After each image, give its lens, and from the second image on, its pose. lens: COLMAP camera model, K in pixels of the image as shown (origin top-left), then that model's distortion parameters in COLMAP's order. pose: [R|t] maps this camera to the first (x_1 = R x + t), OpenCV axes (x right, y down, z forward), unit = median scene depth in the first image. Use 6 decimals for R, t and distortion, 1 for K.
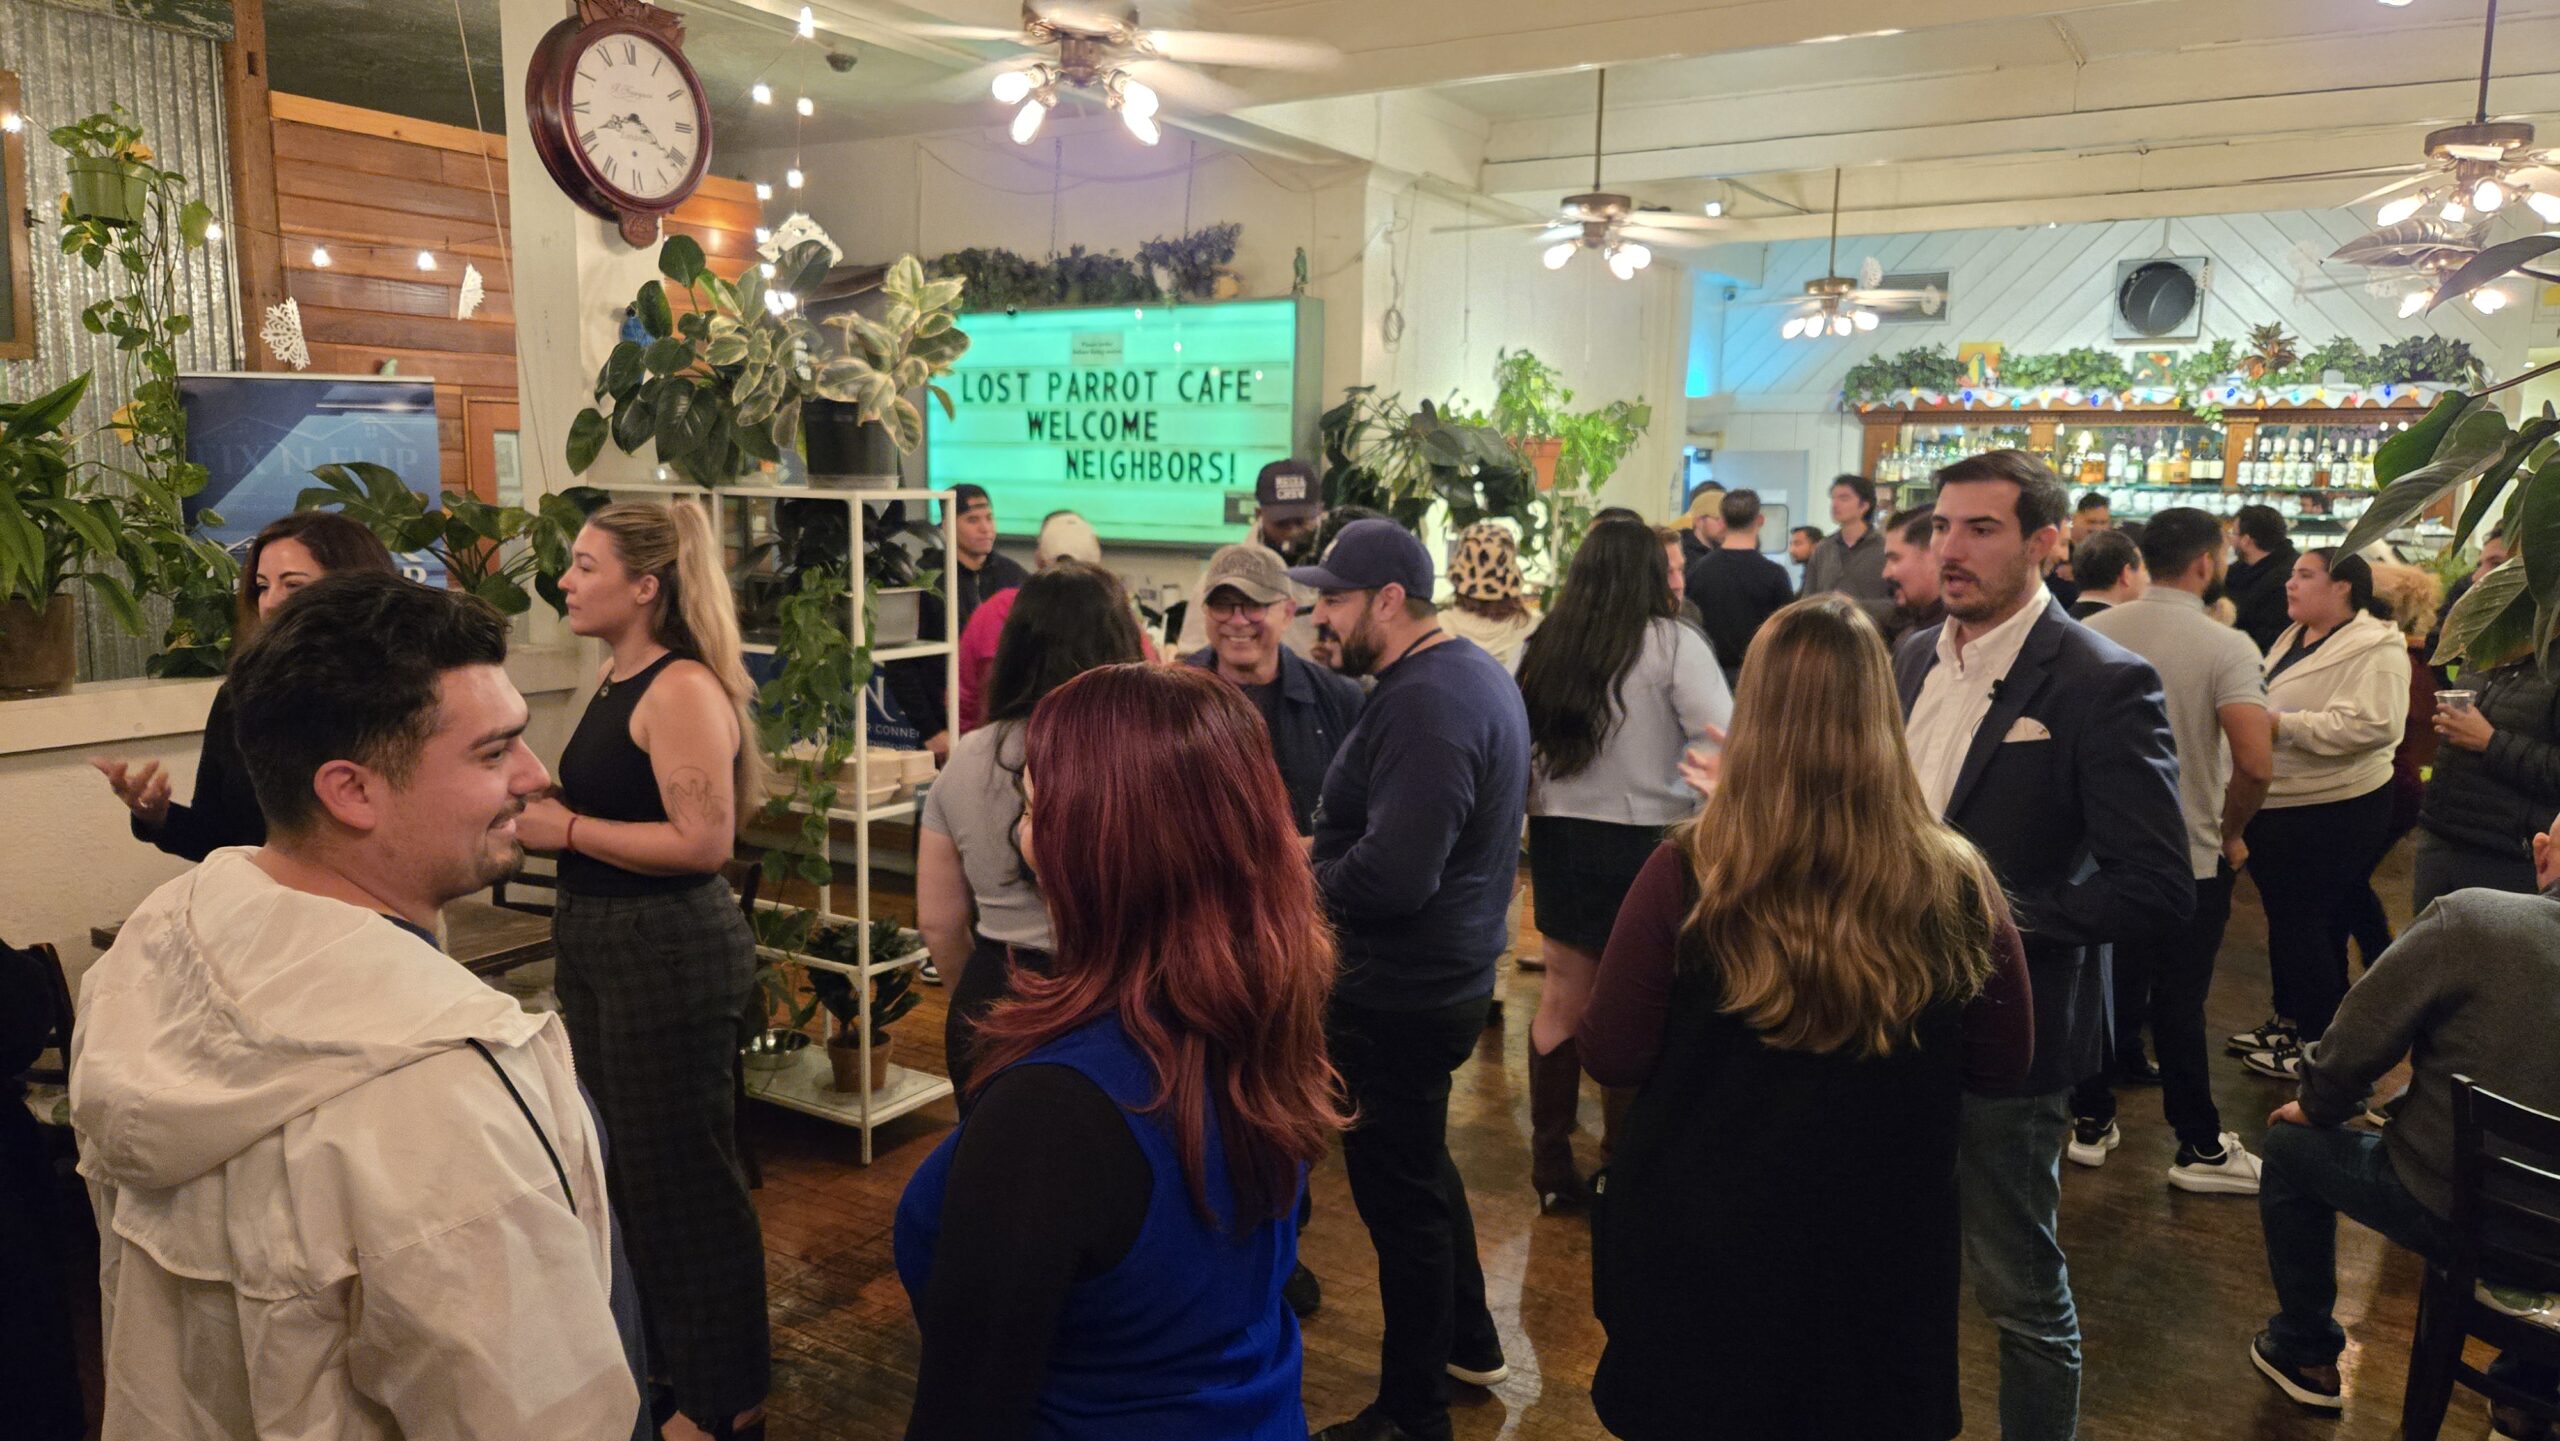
lens RADIAL K [[1727.0, 0, 1280.0], [0, 1727.0, 720.5], [0, 0, 1]] dist [0.062739, -0.070326]
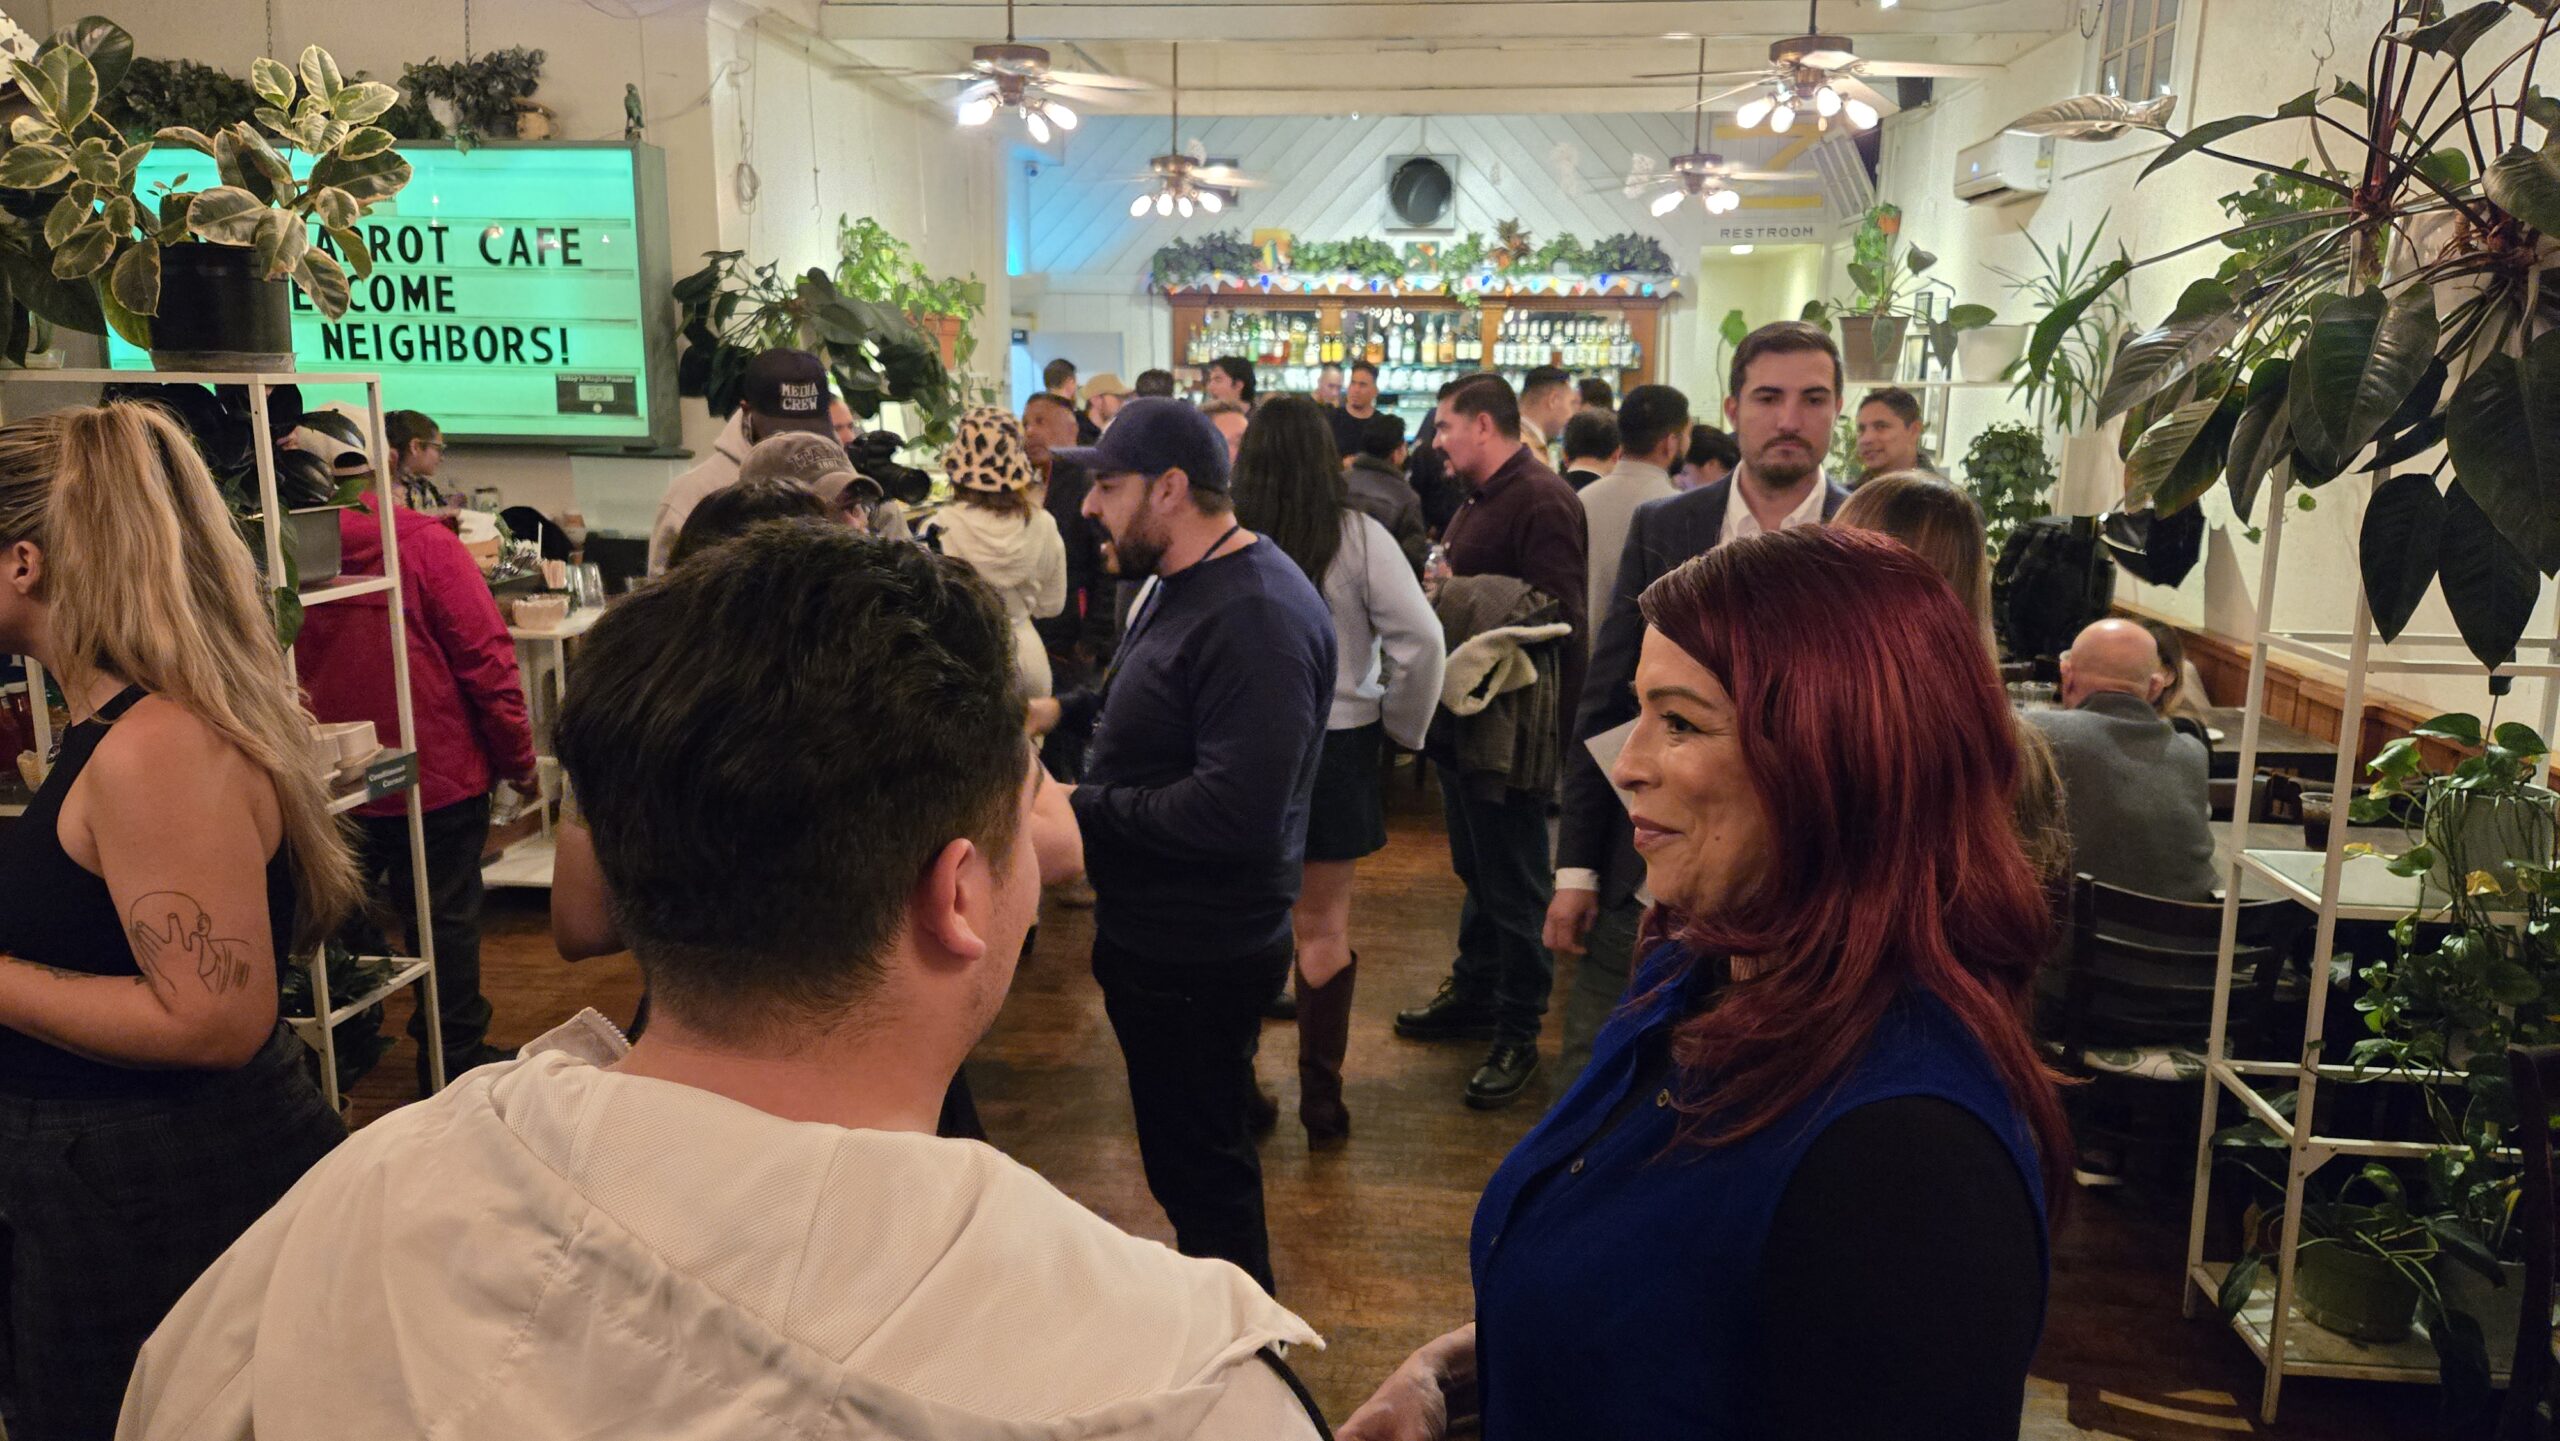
lens RADIAL K [[1714.9, 0, 1280.5], [0, 1714.9, 702.8], [0, 0, 1]] dist [0.061240, -0.060518]
pose [[0.892088, -0.094289, 0.441914, -0.092785], [0.069602, 0.994988, 0.071791, -0.008499], [-0.446468, -0.033286, 0.894180, 0.074632]]
